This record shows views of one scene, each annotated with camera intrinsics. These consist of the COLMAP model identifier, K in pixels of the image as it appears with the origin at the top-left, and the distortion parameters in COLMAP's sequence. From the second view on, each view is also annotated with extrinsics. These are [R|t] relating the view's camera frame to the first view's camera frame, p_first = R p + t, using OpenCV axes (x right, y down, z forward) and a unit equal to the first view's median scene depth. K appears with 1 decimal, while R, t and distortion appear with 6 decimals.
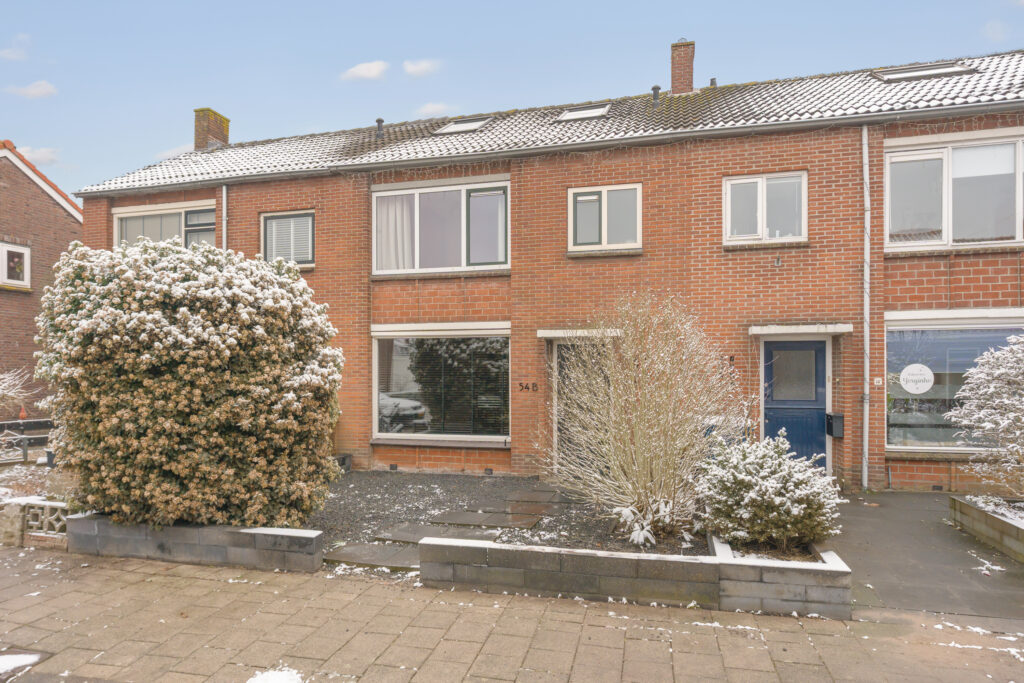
lens RADIAL K [[614.0, 0, 537.4], [0, 614.0, 391.6], [0, 0, 1]] dist [0.005691, 0.001396]
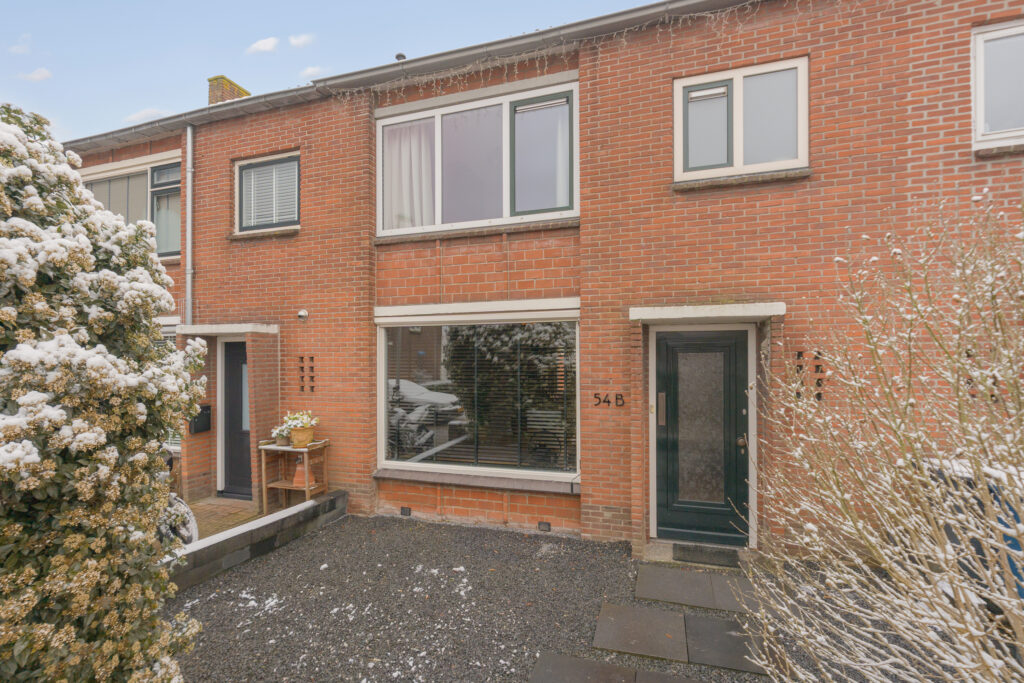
lens RADIAL K [[501.5, 0, 534.1], [0, 501.5, 355.1], [0, 0, 1]] dist [0.004899, 0.000520]
pose [[0.998247, -0.006913, -0.058775, -0.058420], [0.004485, 0.999135, -0.041340, -0.031297], [0.059010, 0.041004, 0.997415, 0.462609]]
